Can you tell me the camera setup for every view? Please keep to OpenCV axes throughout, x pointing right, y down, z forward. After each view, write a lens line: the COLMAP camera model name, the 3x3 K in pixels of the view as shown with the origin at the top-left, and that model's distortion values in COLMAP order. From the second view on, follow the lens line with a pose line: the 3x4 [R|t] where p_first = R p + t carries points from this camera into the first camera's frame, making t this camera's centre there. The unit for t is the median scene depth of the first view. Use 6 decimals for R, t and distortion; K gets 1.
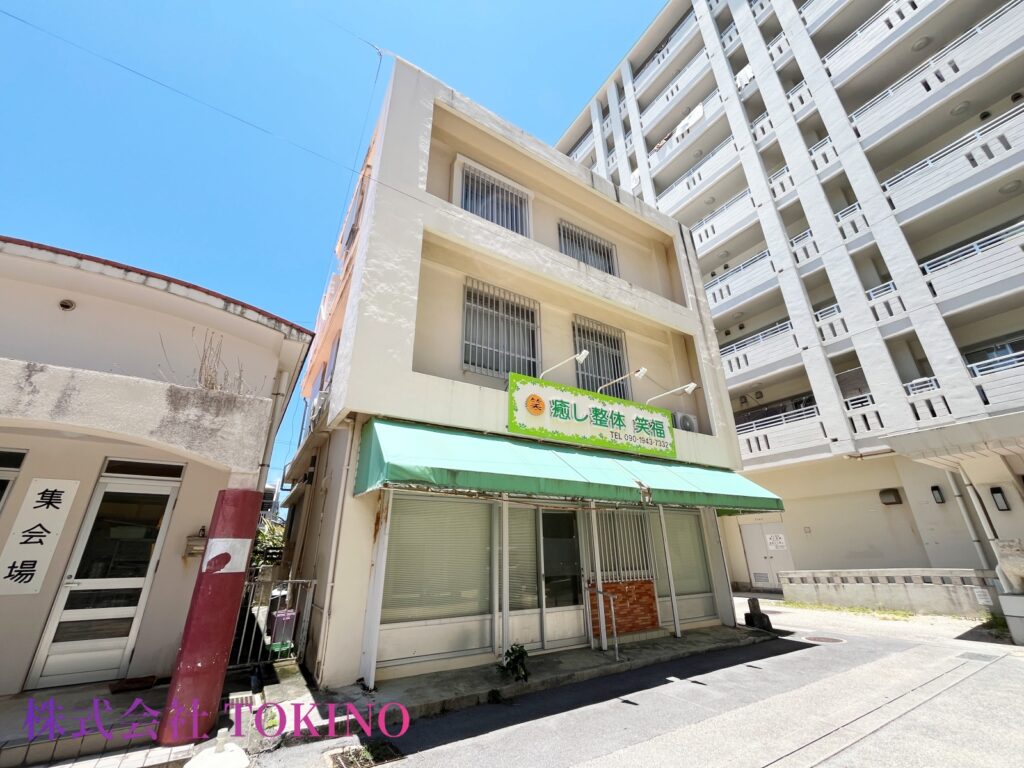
lens RADIAL K [[413.1, 0, 510.3], [0, 413.1, 383.9], [0, 0, 1]] dist [-0.003426, 0.000271]
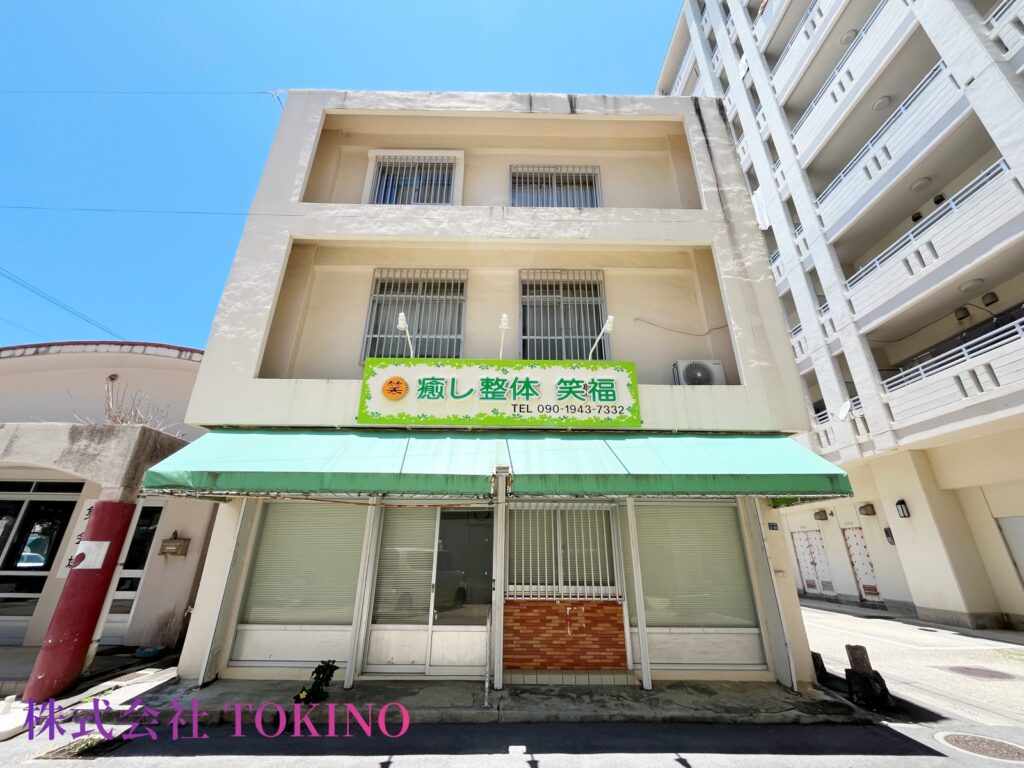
lens RADIAL K [[413.1, 0, 510.3], [0, 413.1, 383.9], [0, 0, 1]] dist [-0.003426, 0.000271]
pose [[0.855551, -0.179258, -0.485695, 0.620483], [0.179661, 0.982643, -0.046198, 0.111812], [0.485546, -0.047736, 0.872907, 0.319976]]
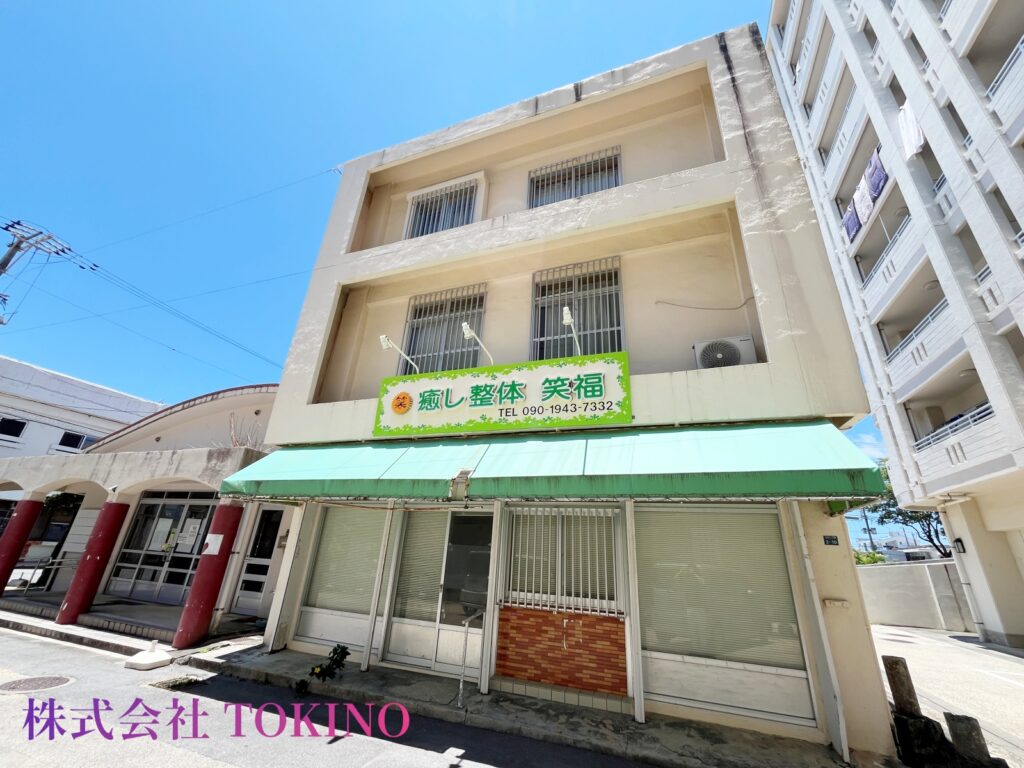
lens RADIAL K [[413.1, 0, 510.3], [0, 413.1, 383.9], [0, 0, 1]] dist [-0.003426, 0.000271]
pose [[0.605201, -0.266702, -0.750068, 0.849700], [0.242007, 0.959255, -0.145817, 0.187455], [0.758396, -0.093273, 0.645085, 0.513542]]
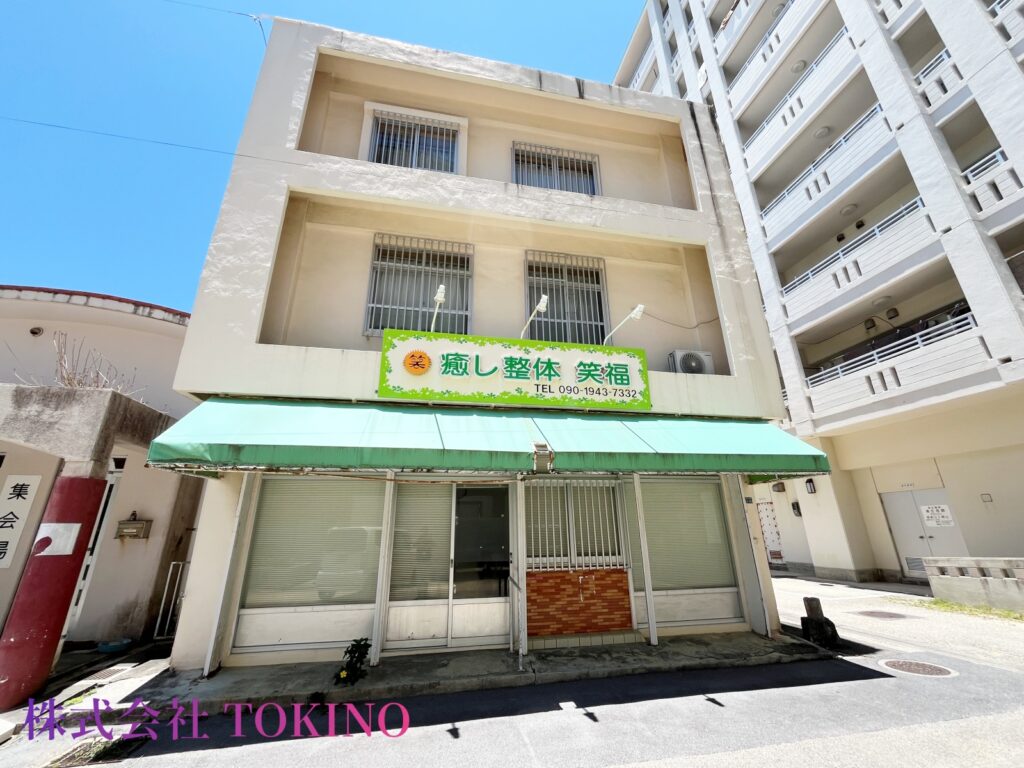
lens RADIAL K [[413.1, 0, 510.3], [0, 413.1, 383.9], [0, 0, 1]] dist [-0.003426, 0.000271]
pose [[0.936427, -0.117660, -0.330546, 0.457601], [0.134439, 0.990518, 0.028279, 0.085274], [0.324084, -0.070920, 0.943366, 0.235698]]
